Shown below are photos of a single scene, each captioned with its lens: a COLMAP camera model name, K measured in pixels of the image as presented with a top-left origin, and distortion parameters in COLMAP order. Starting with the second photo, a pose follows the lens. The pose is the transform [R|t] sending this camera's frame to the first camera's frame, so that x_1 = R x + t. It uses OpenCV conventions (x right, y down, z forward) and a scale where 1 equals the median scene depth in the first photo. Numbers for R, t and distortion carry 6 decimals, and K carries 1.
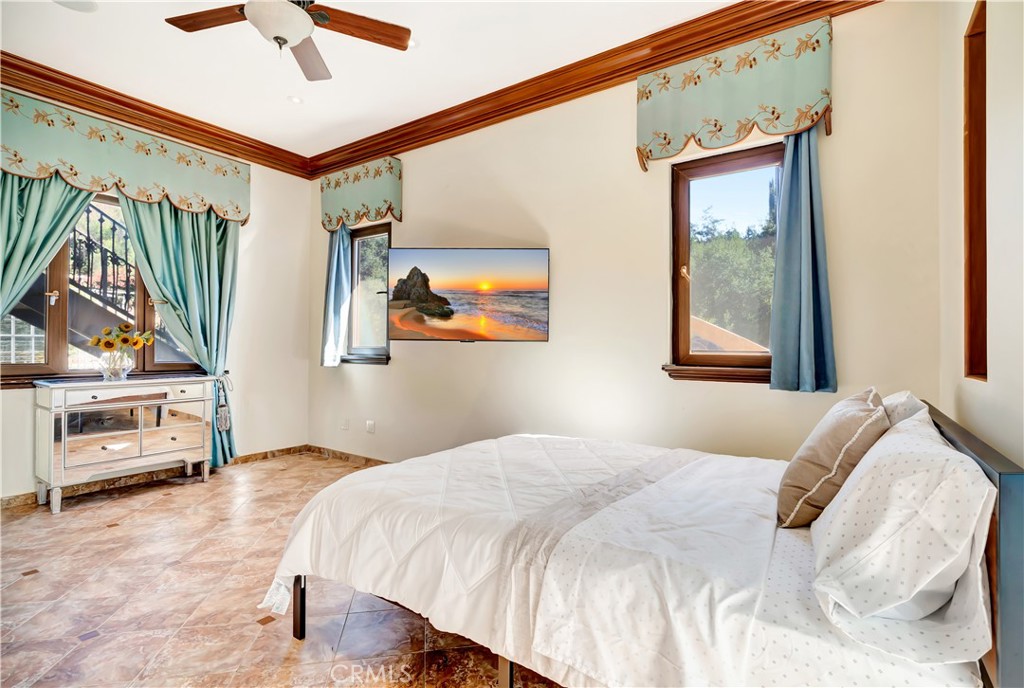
lens RADIAL K [[480.7, 0, 513.0], [0, 480.7, 344.6], [0, 0, 1]] dist [-0.001273, -0.000374]
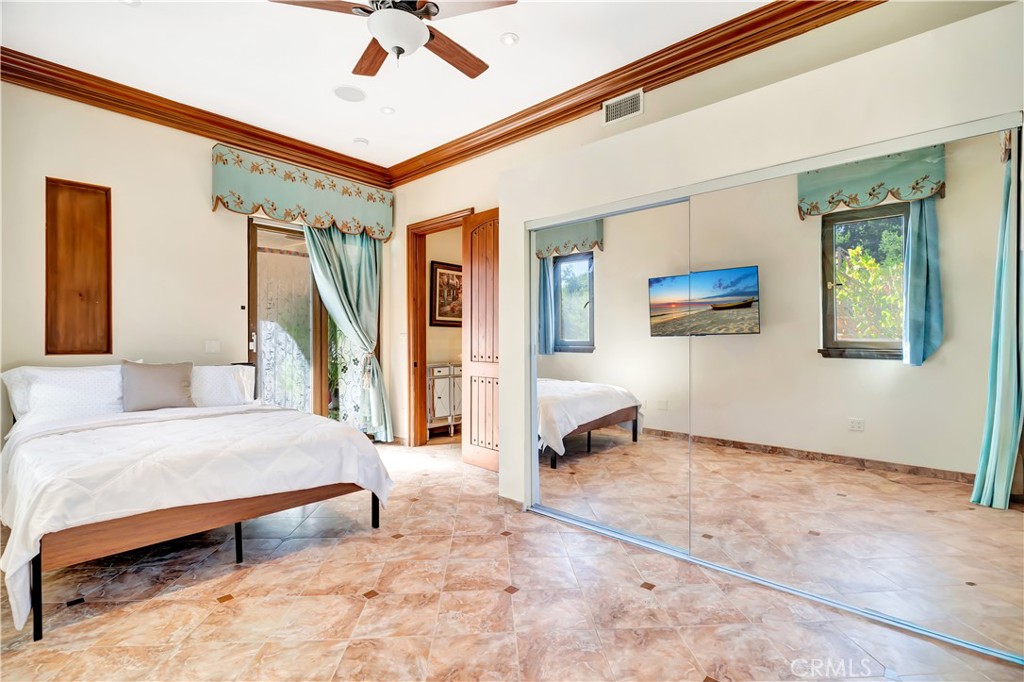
lens RADIAL K [[480.7, 0, 511.7], [0, 480.7, 343.9], [0, 0, 1]] dist [-0.001273, -0.000374]
pose [[-0.991334, -0.004794, 0.131277, -0.873372], [-0.004657, 0.999988, 0.001353, -0.002169], [-0.131282, 0.000730, -0.991345, 2.001611]]
